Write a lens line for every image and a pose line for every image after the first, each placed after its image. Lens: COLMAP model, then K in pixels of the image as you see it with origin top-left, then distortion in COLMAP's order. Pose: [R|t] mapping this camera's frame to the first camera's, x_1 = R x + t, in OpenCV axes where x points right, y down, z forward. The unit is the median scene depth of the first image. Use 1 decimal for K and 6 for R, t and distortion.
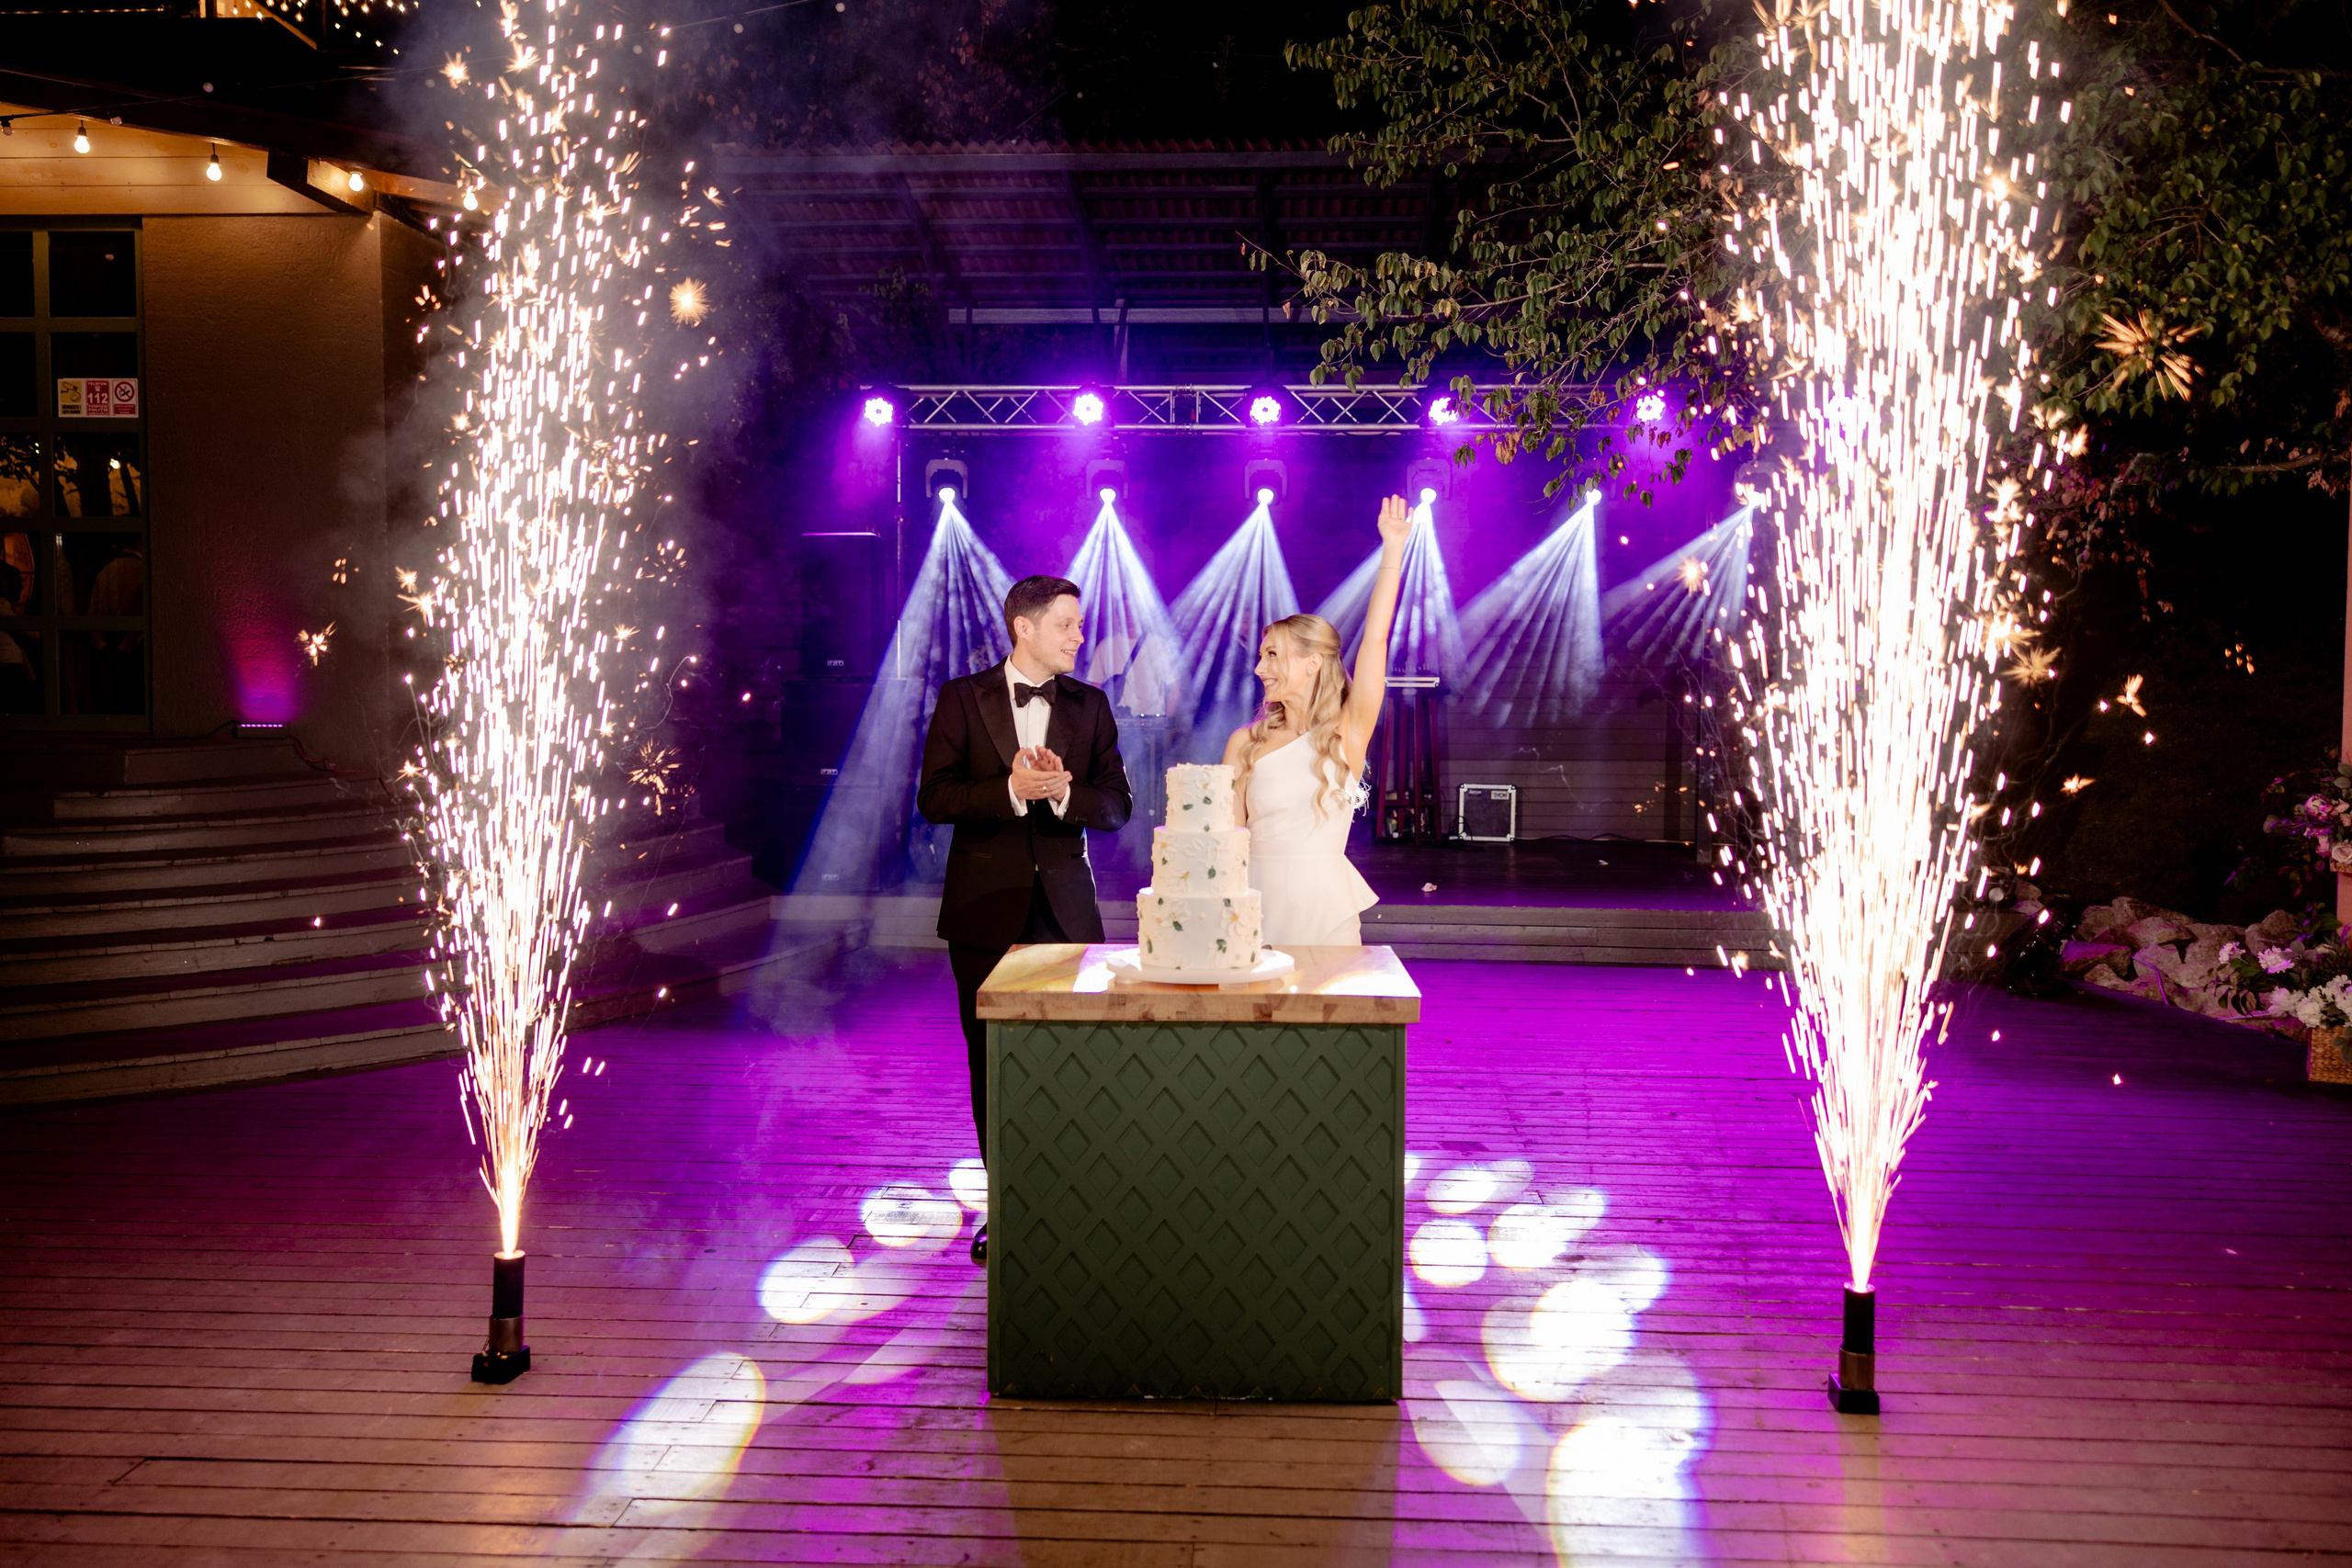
lens RADIAL K [[1751.9, 0, 1178.9], [0, 1751.9, 779.9], [0, 0, 1]] dist [0.003978, -0.001494]
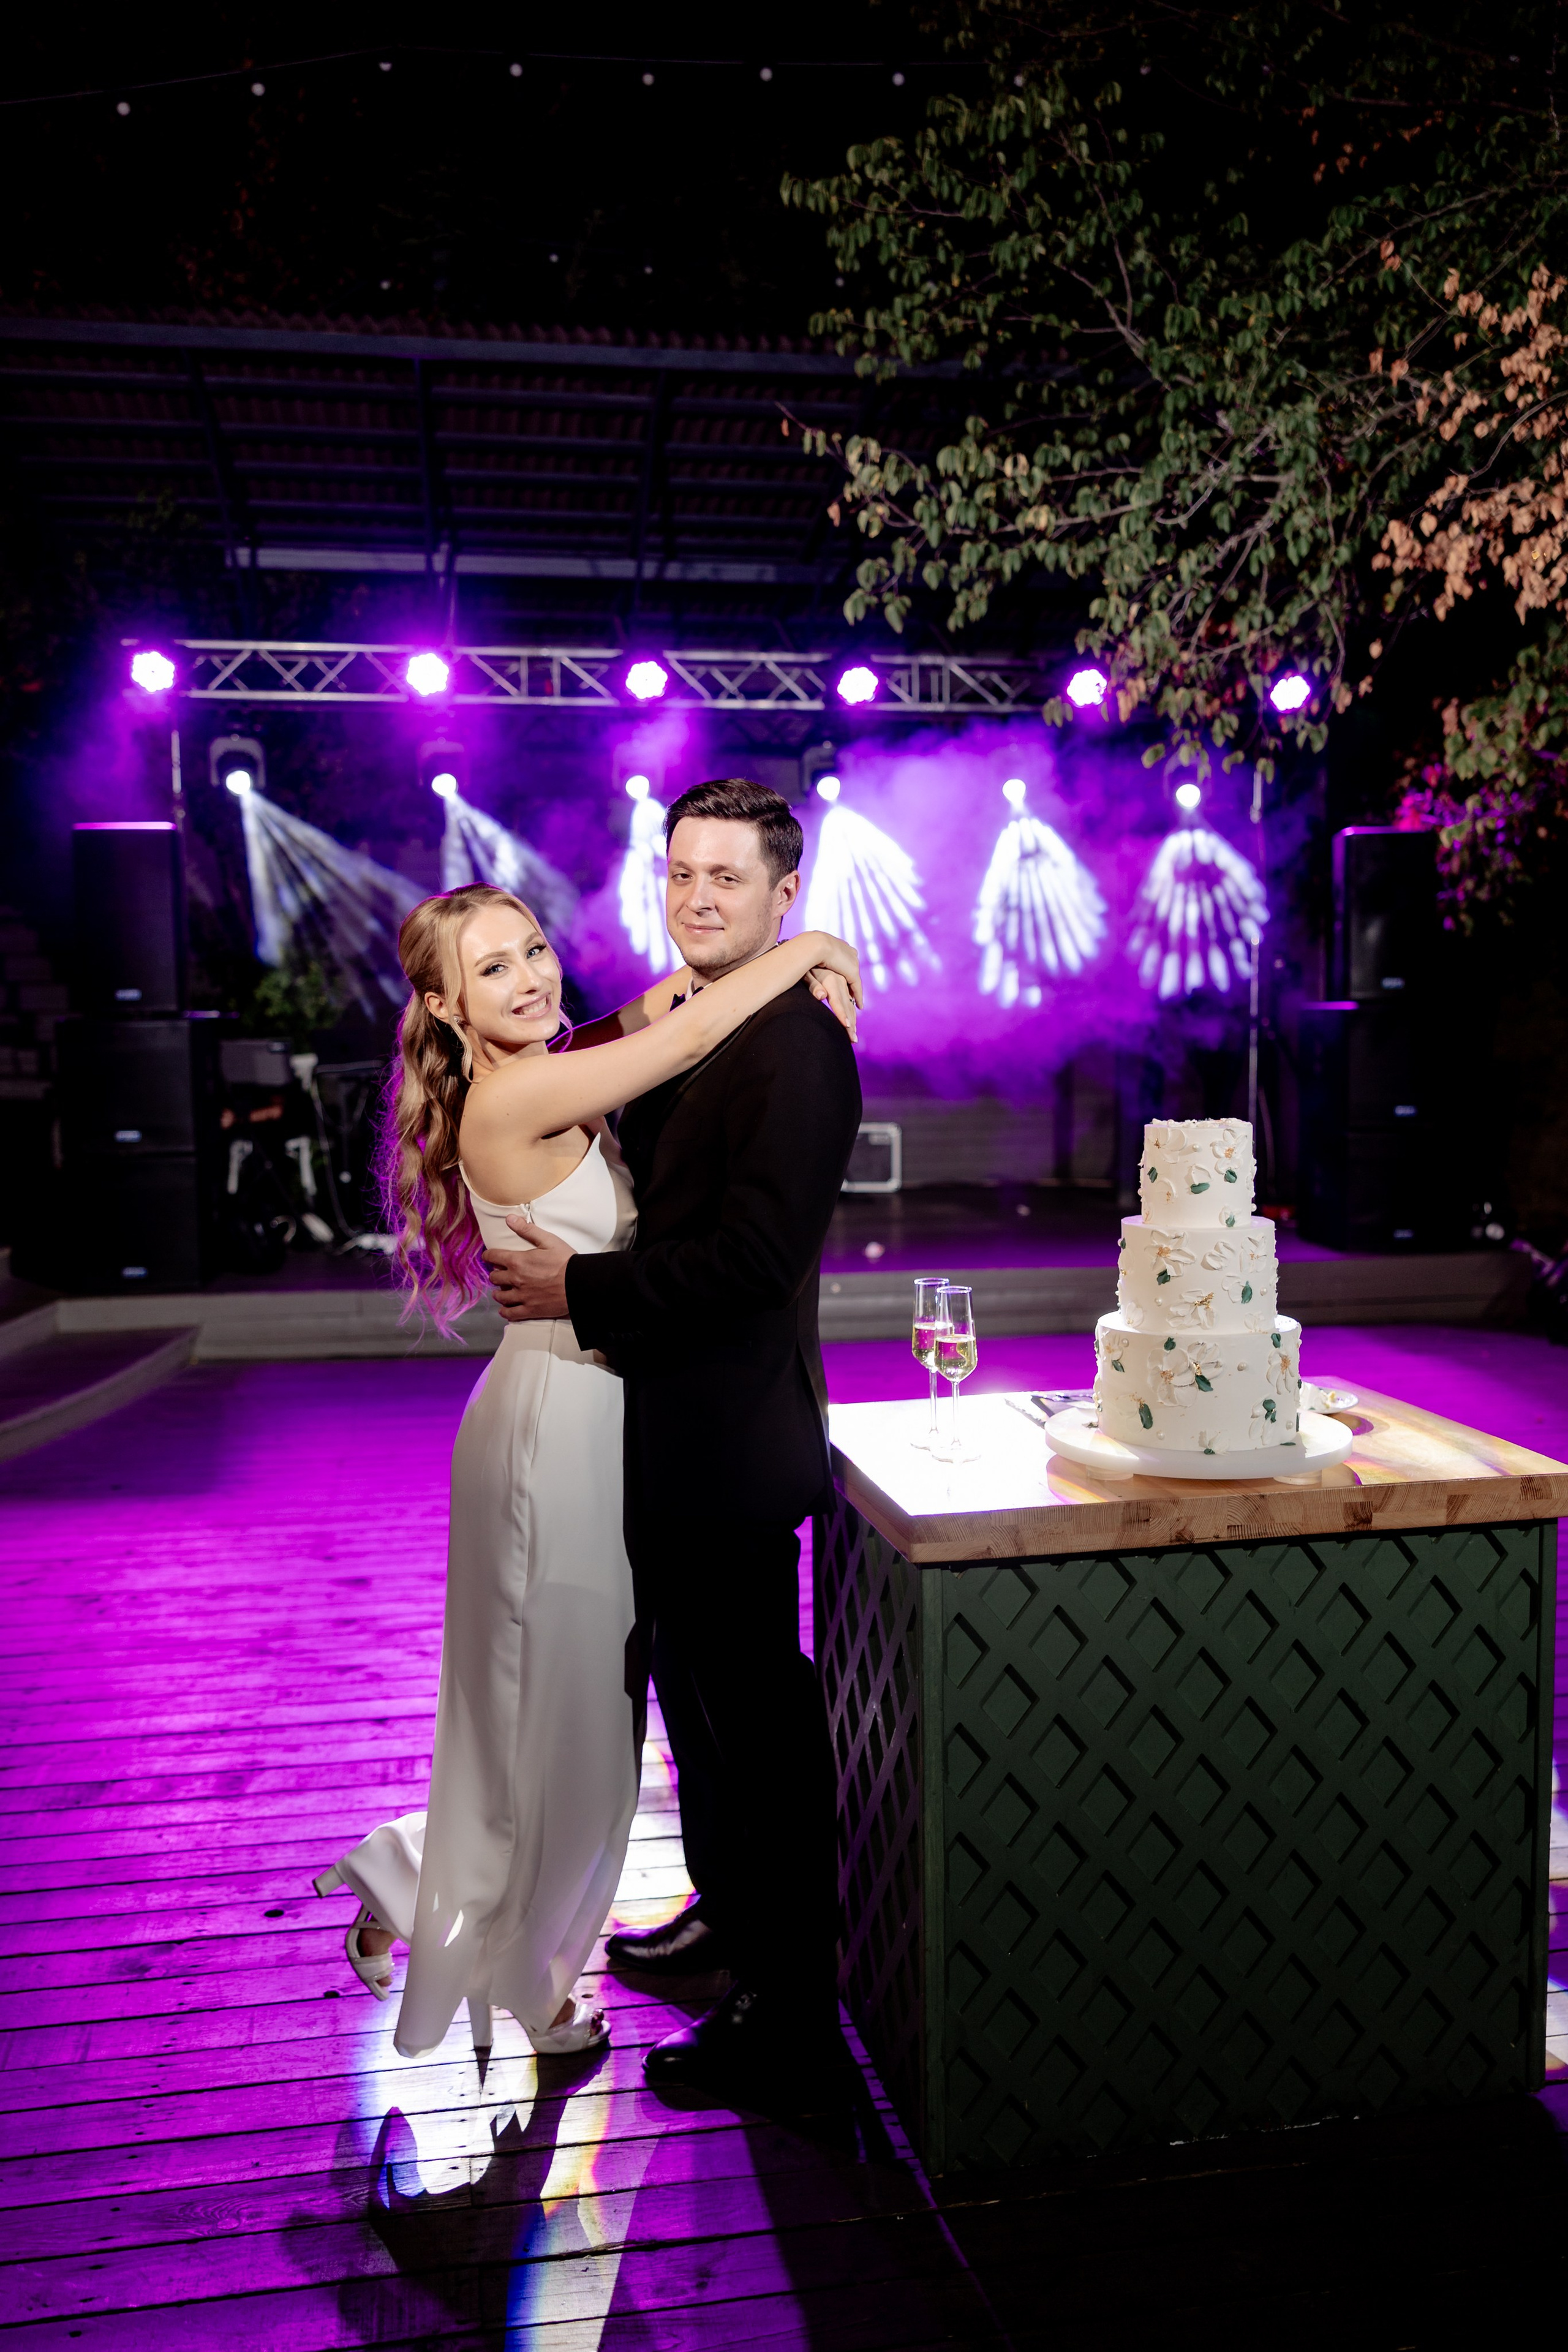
lens RADIAL K [[1869.5, 0, 785.9], [0, 1869.5, 1180.6], [0, 0, 1]] dist [0.003619, -0.001667]
pose [[0.975354, -0.036774, 0.217558, -0.144818], [0.029916, 0.998949, 0.034734, -0.007502], [-0.218607, -0.027369, 0.975429, 0.201528]]
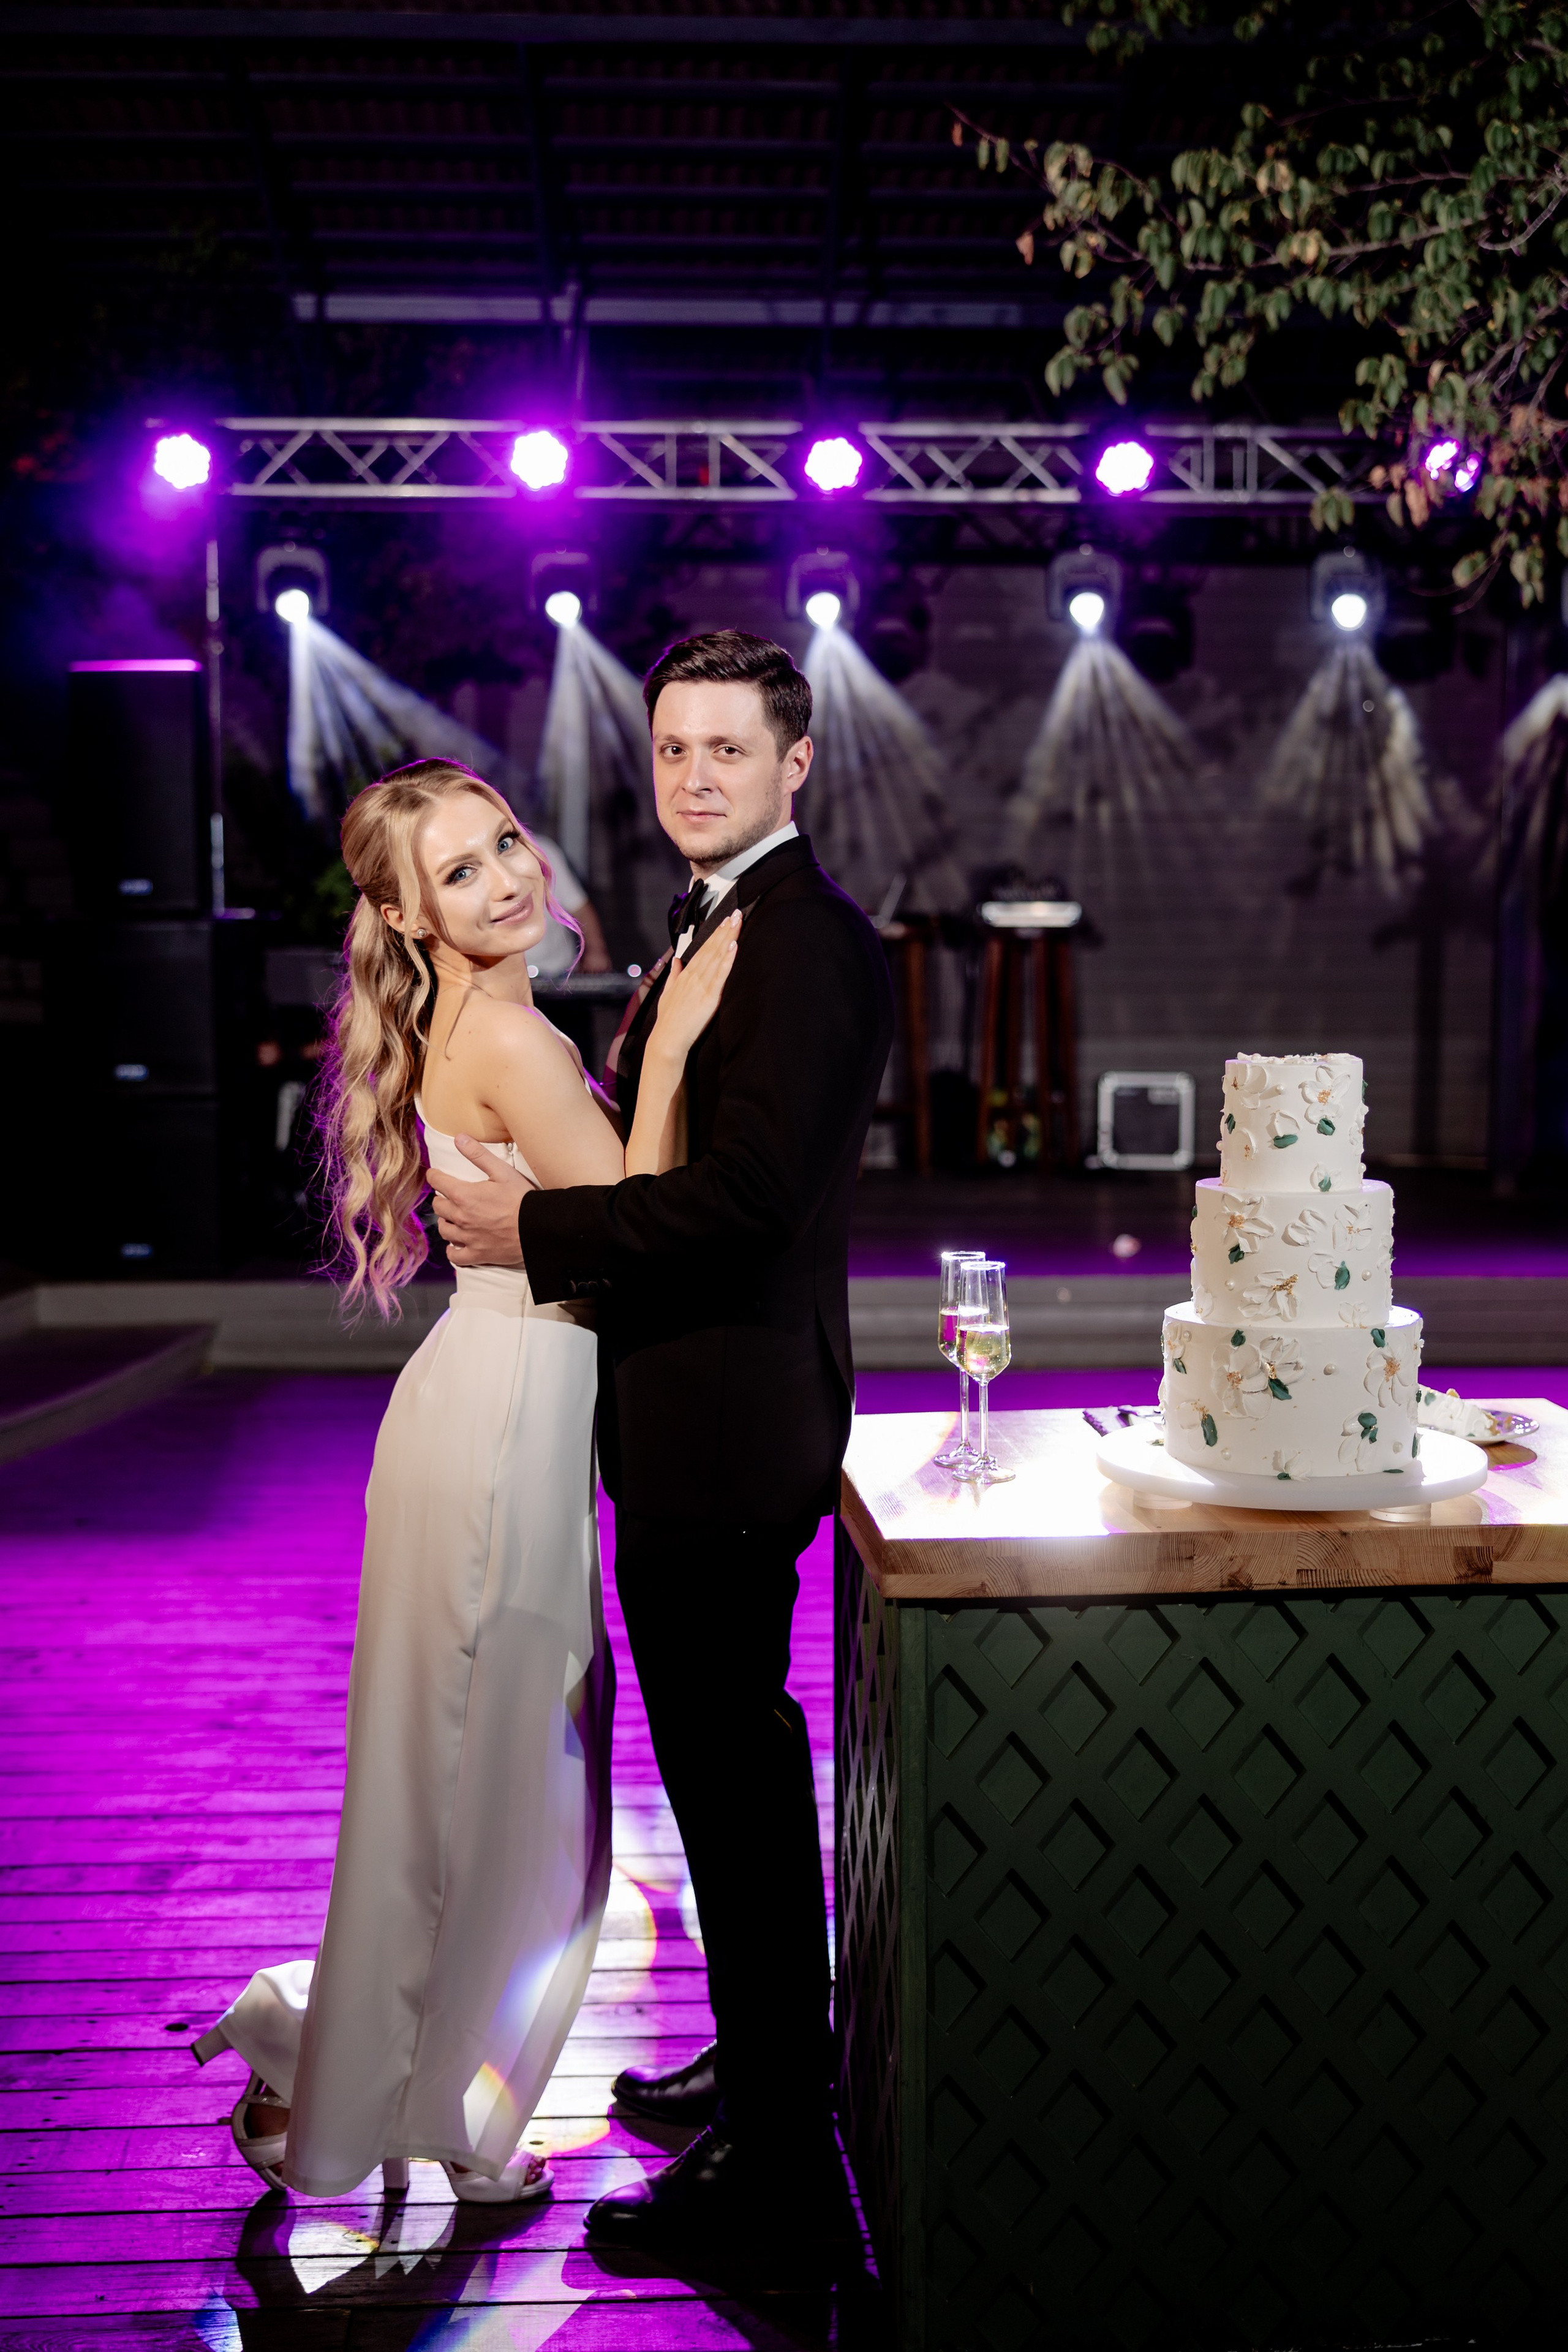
lens RADIAL K [[2622.1, 0, 790.7], [0, 2622.1, 1164.1], [0, 0, 1]] dist [-0.002620, -0.002012]
pose [[0.994475, -0.018402, 0.103347, -0.106086], [0.014783, 0.999254, 0.035667, -0.003145], [-0.103927, -0.033942, 0.994006, 0.152904]]
